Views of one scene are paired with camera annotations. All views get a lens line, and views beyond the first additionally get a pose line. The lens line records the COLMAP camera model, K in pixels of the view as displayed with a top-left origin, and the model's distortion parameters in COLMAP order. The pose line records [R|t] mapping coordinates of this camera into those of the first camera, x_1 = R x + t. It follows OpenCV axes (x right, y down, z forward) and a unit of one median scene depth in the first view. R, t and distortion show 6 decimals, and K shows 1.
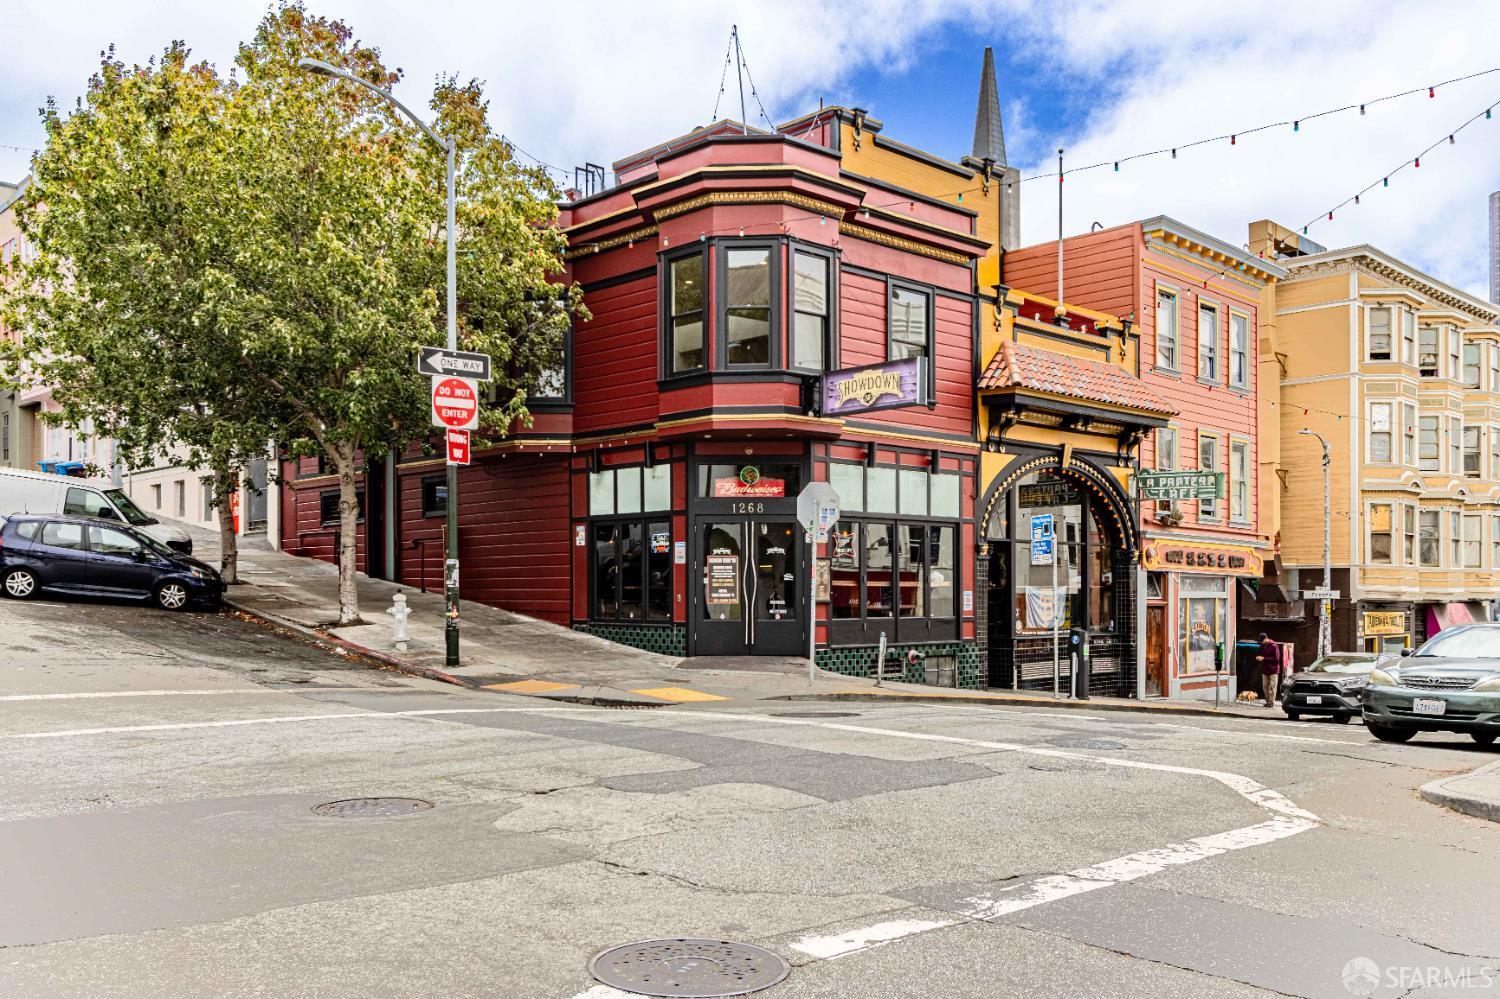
lens RADIAL K [[1311.2, 0, 750.0], [0, 1311.2, 502.4], [0, 0, 1]] dist [0.005817, 0.001775]
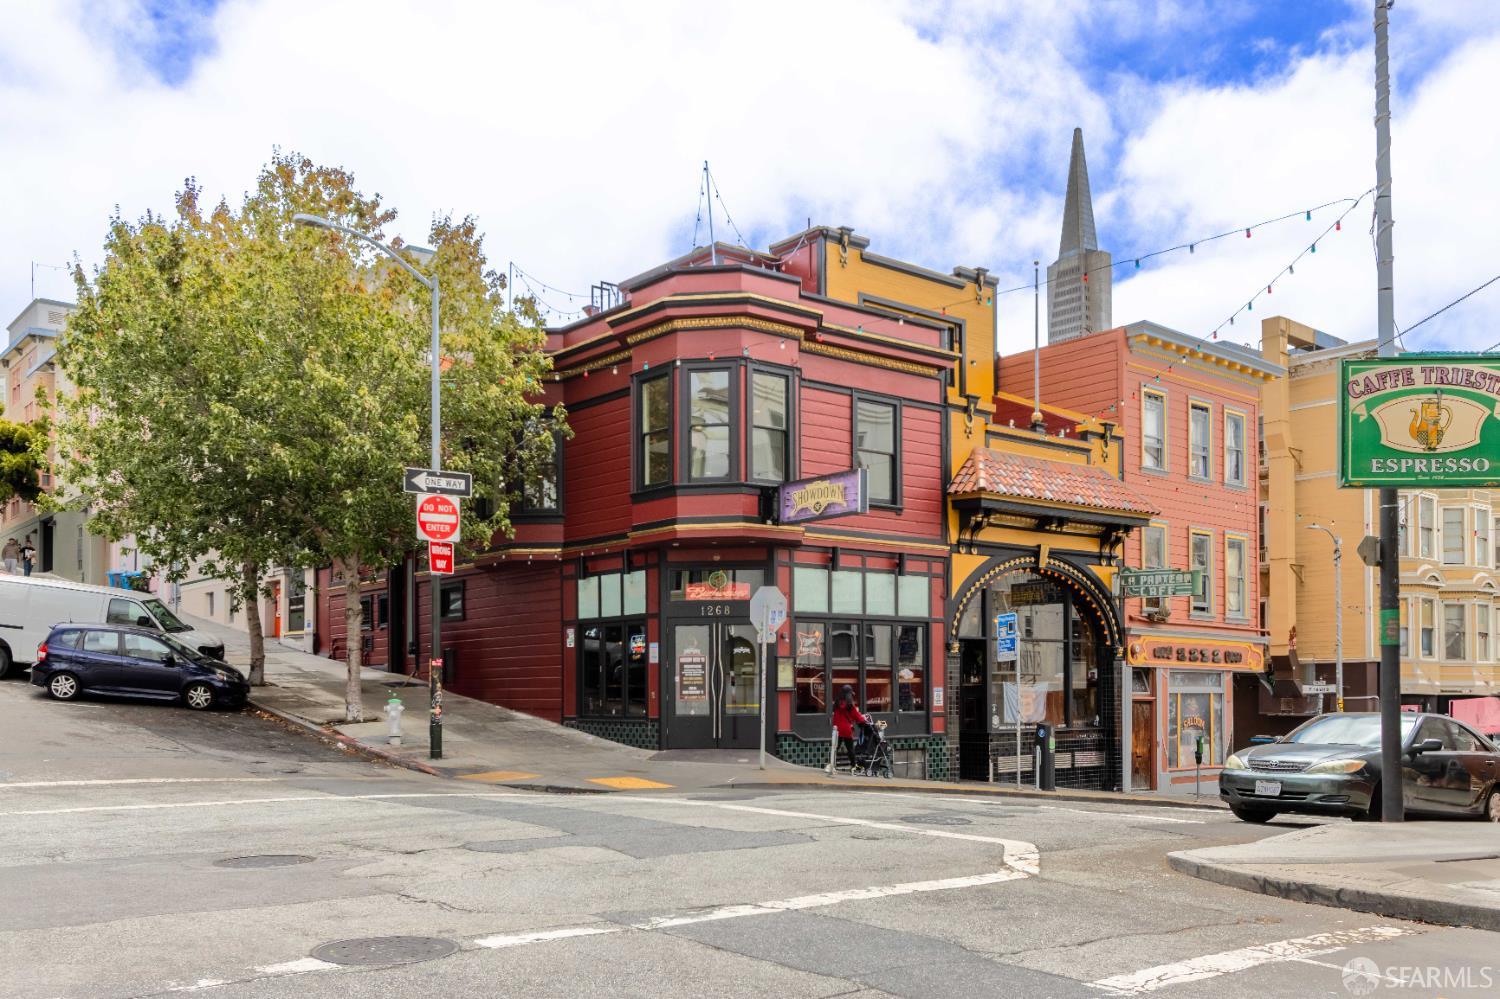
lens RADIAL K [[1350.9, 0, 750.2], [0, 1350.9, 567.3], [0, 0, 1]] dist [0.010748, 0.000975]
pose [[0.997430, -0.013236, -0.070409, 0.097185], [0.011502, 0.999622, -0.024982, -0.002955], [0.070713, 0.024108, 0.997205, -0.091972]]
